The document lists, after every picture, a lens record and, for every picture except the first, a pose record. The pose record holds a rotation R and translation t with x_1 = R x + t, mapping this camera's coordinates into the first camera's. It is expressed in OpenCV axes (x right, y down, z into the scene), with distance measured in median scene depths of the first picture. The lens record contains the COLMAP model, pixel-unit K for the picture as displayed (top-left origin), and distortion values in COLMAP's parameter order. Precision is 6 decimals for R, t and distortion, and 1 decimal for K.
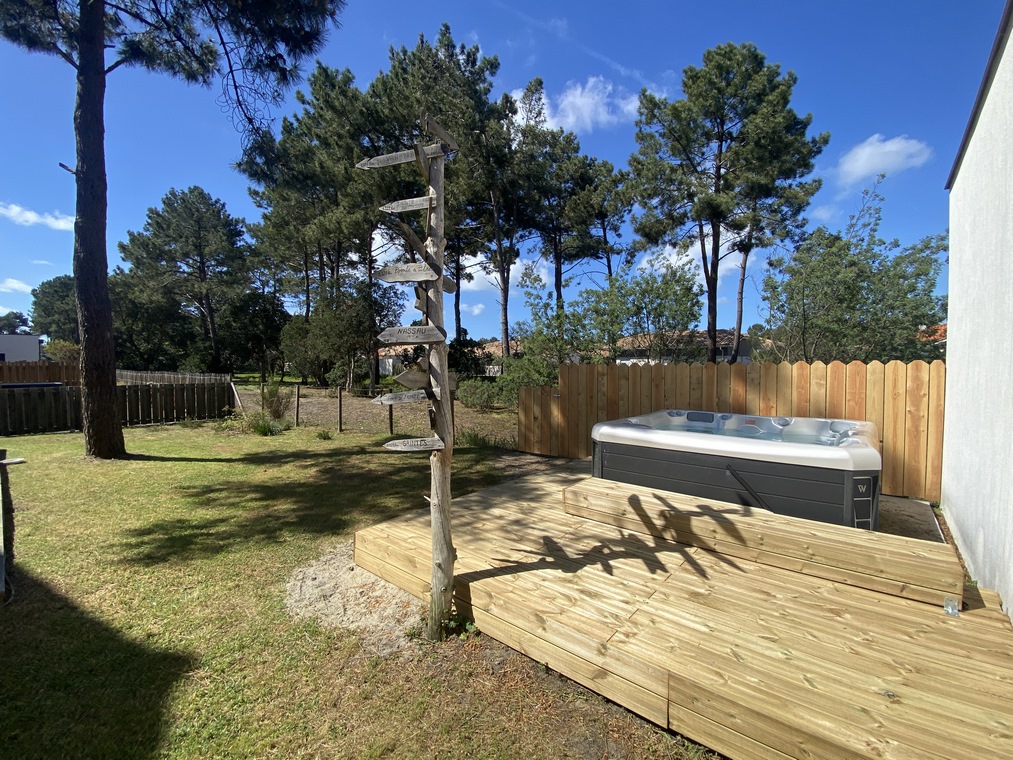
lens RADIAL K [[416.3, 0, 506.5], [0, 416.3, 380.0], [0, 0, 1]] dist [0.008757, -0.000007]
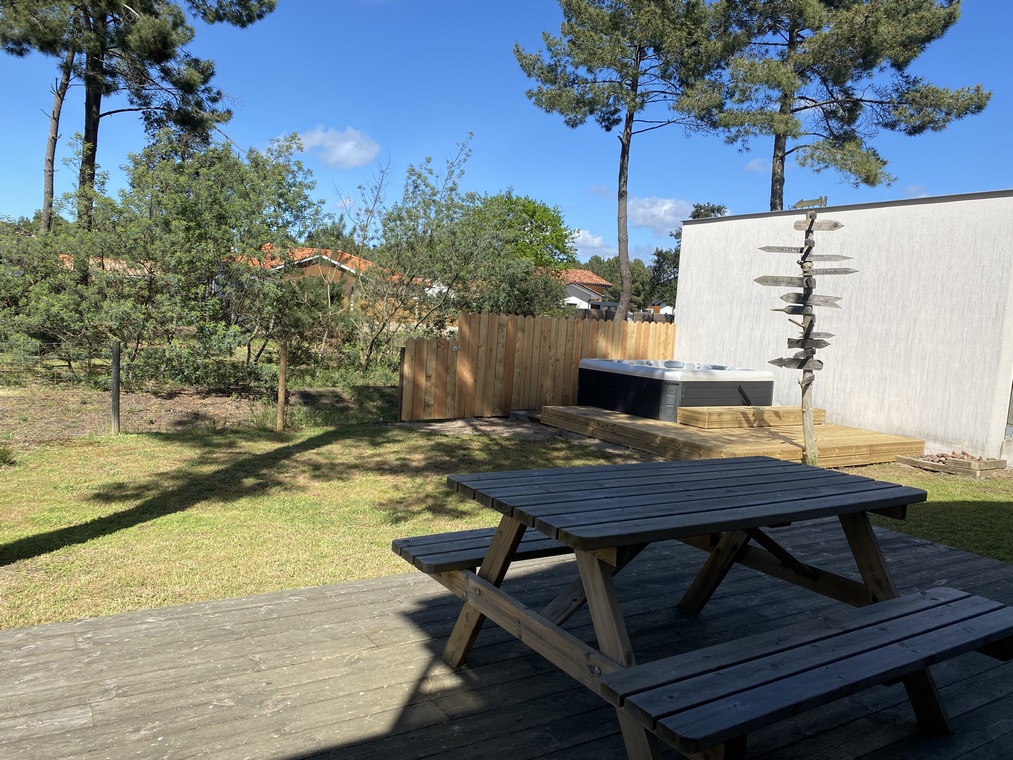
lens RADIAL K [[749.9, 0, 506.5], [0, 749.9, 380.0], [0, 0, 1]] dist [0.045625, -0.066913]
pose [[0.296777, -0.050010, 0.953636, -0.382791], [-0.033389, 0.997474, 0.062699, 0.001491], [-0.954363, -0.050448, 0.294358, 0.145104]]
